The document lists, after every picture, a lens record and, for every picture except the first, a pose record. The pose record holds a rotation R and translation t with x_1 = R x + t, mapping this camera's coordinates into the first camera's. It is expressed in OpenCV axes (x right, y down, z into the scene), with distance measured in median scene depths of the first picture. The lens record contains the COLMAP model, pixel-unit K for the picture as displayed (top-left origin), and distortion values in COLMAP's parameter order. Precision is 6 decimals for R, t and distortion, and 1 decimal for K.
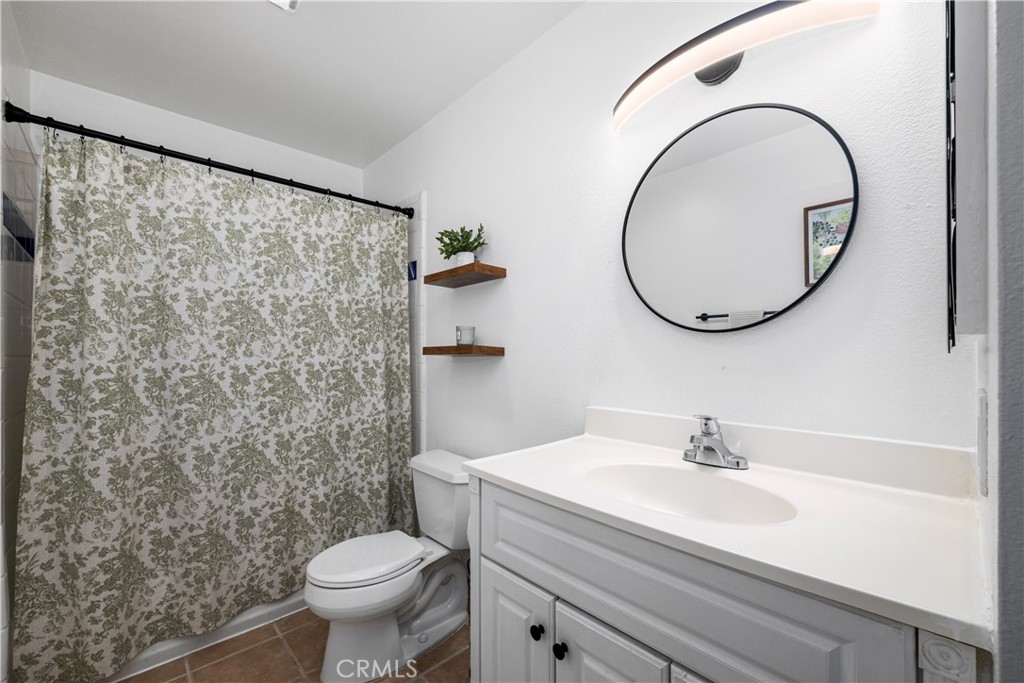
lens RADIAL K [[413.6, 0, 511.2], [0, 413.6, 349.7], [0, 0, 1]] dist [-0.001332, 0.000620]
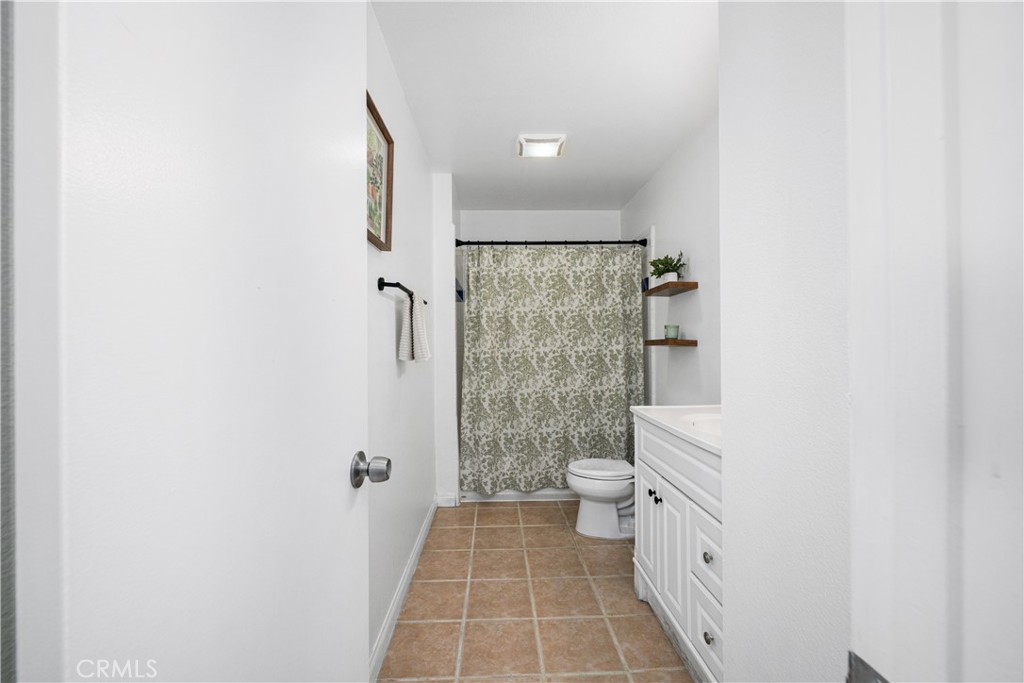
lens RADIAL K [[413.6, 0, 513.1], [0, 413.6, 340.9], [0, 0, 1]] dist [-0.001332, 0.000620]
pose [[0.755155, -0.008557, -0.655490, 0.448931], [0.009176, 0.999955, -0.002482, -0.005756], [0.655482, -0.004140, 0.755200, -0.453349]]
